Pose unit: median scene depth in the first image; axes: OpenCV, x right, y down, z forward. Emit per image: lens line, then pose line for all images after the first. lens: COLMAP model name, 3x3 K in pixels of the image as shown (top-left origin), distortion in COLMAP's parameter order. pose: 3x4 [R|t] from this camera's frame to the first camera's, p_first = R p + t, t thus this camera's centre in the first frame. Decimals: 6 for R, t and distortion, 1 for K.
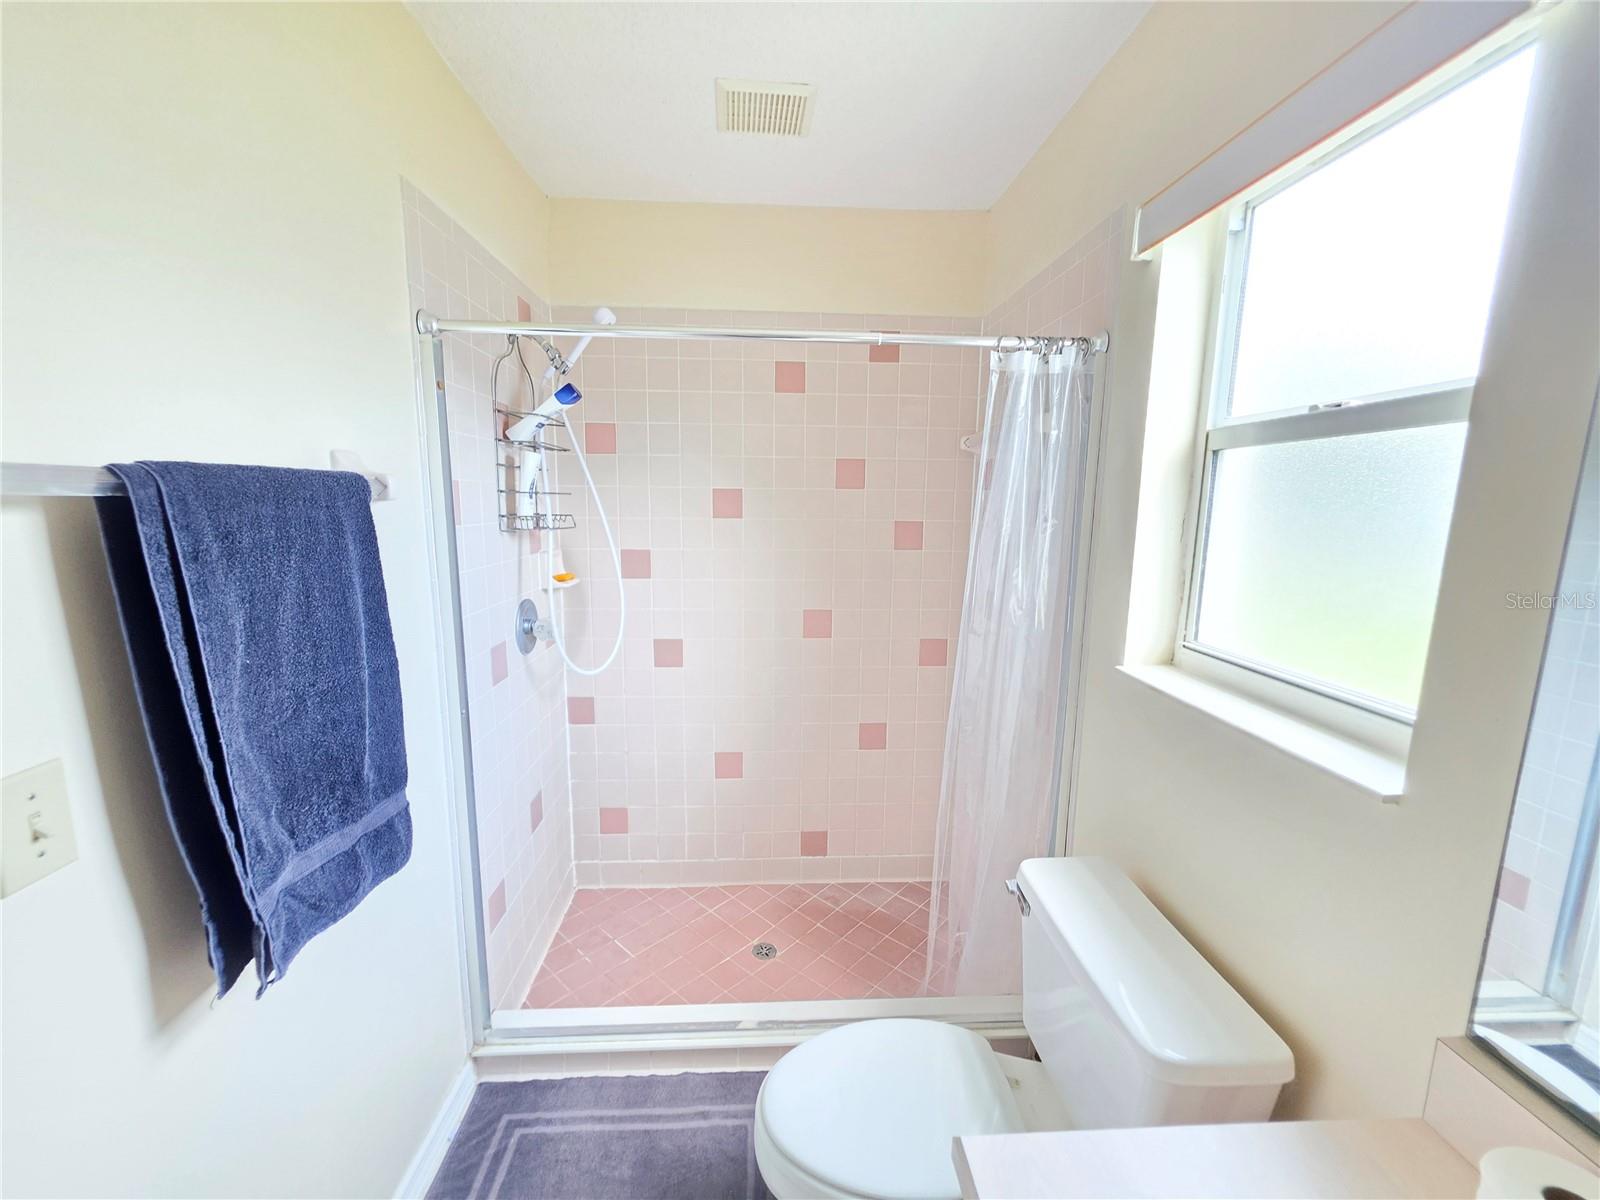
lens RADIAL K [[642.3, 0, 805.5], [0, 642.3, 593.7], [0, 0, 1]] dist [-0.005105, 0.002394]
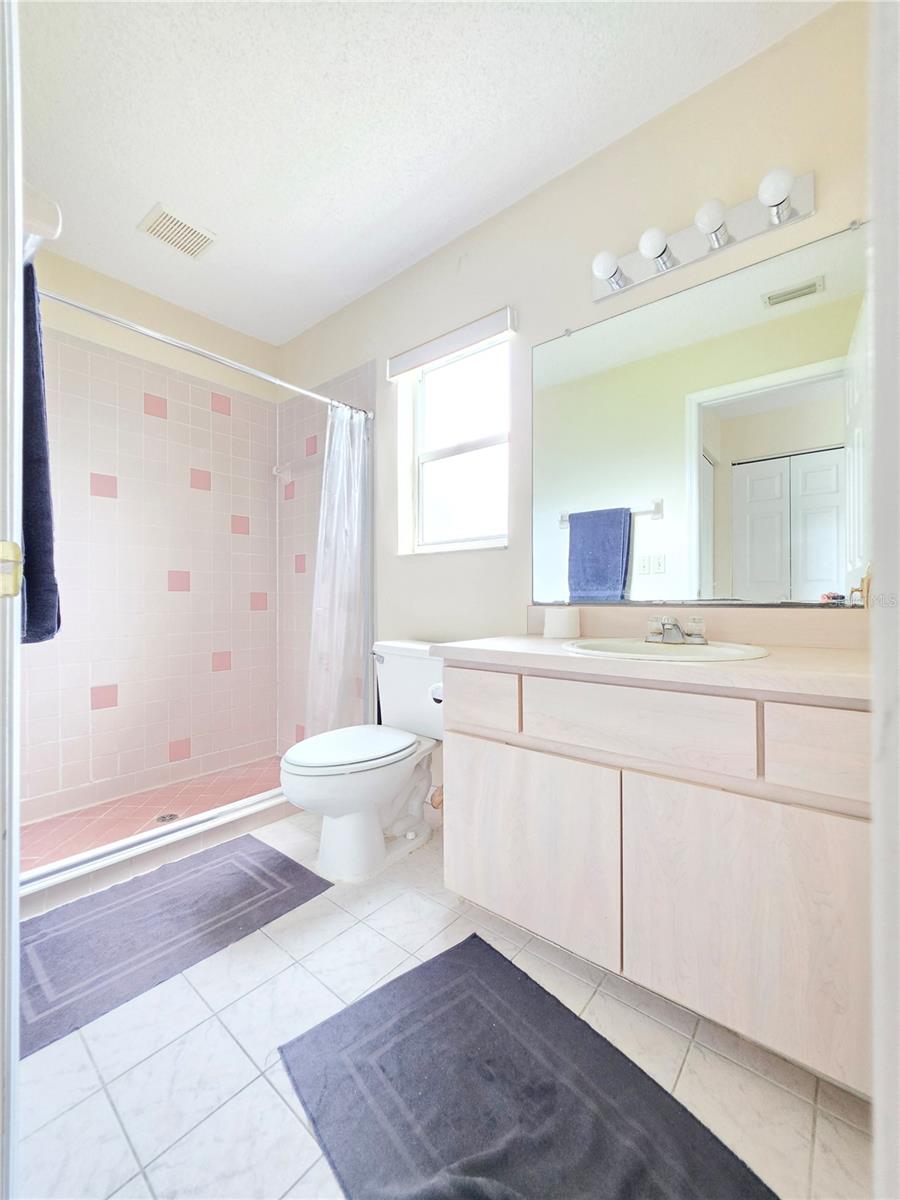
lens RADIAL K [[481.7, 0, 450.7], [0, 481.7, 596.7], [0, 0, 1]] dist [-0.005105, 0.002394]
pose [[0.677902, -0.014429, 0.735011, -0.532312], [0.125311, 0.987443, -0.096190, 0.387321], [-0.724394, 0.157313, 0.671198, -0.194221]]
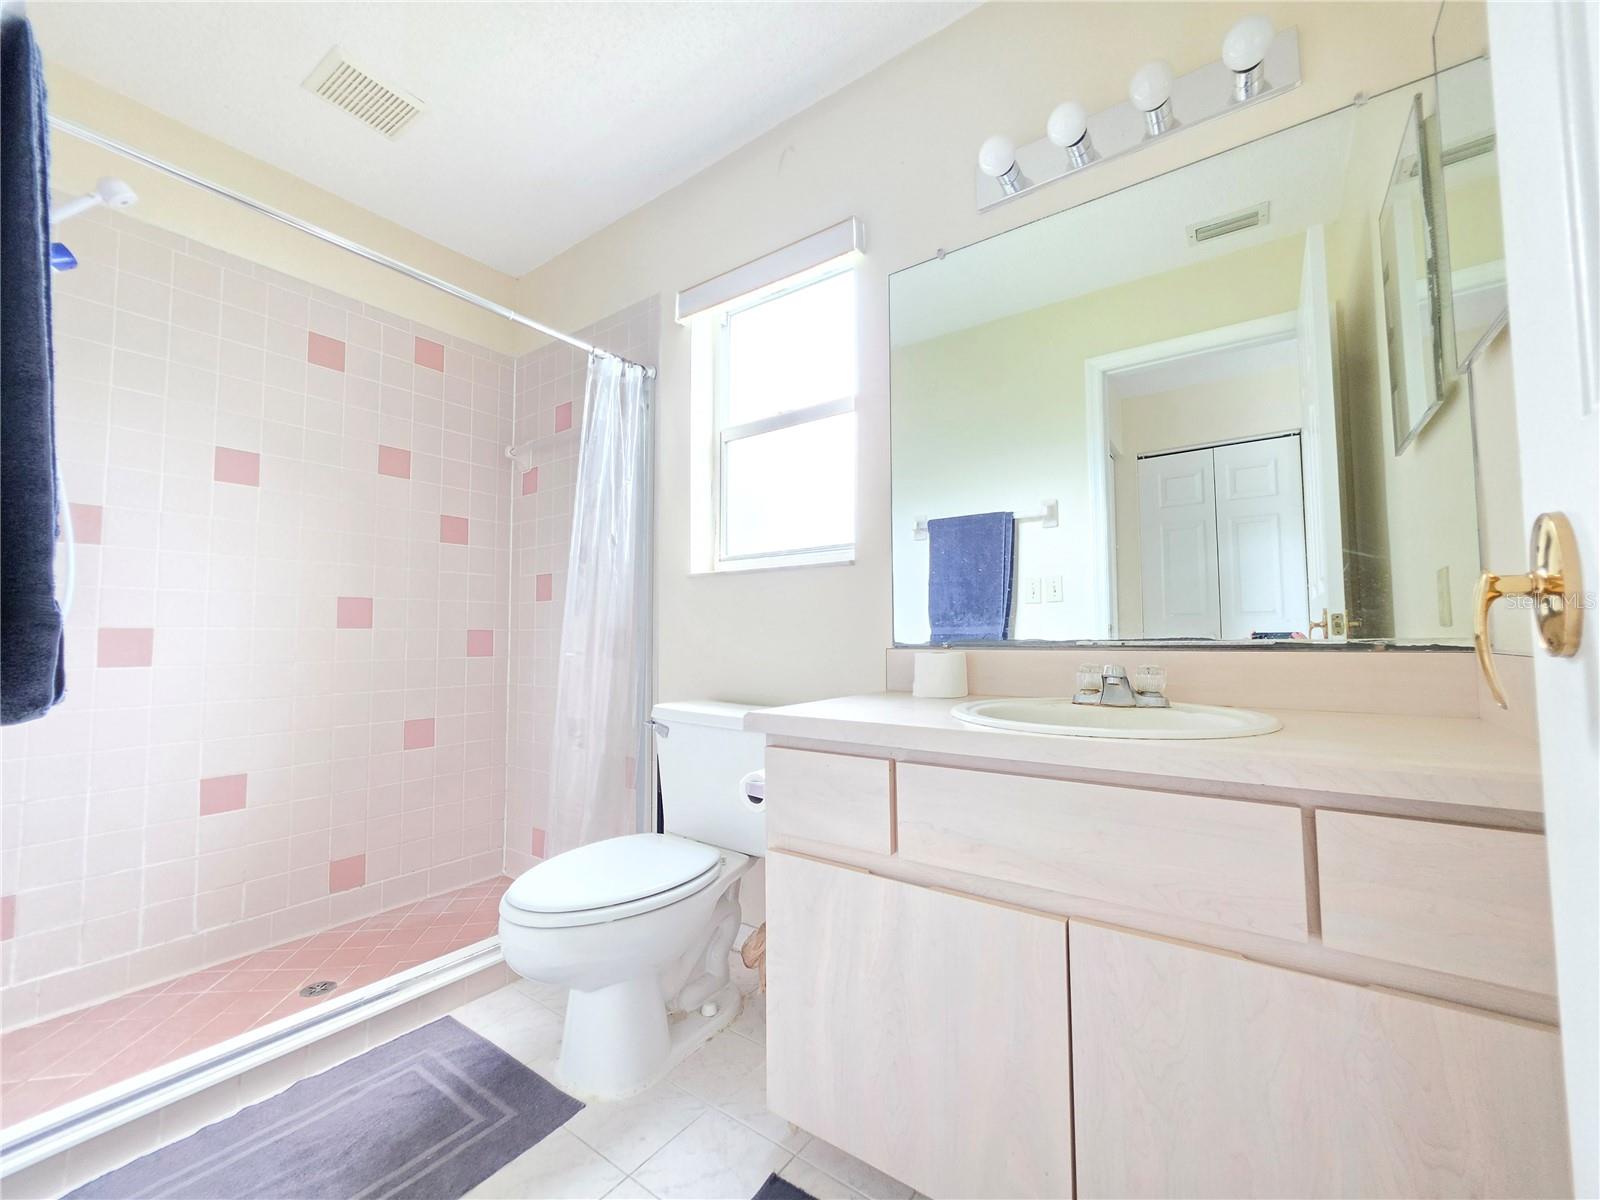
lens RADIAL K [[642.3, 0, 794.9], [0, 642.3, 600.9], [0, 0, 1]] dist [-0.005105, 0.002394]
pose [[0.630862, 0.025775, 0.775467, -0.452011], [0.133171, 0.981020, -0.140945, 0.371093], [-0.764381, 0.192186, 0.615456, -0.084736]]
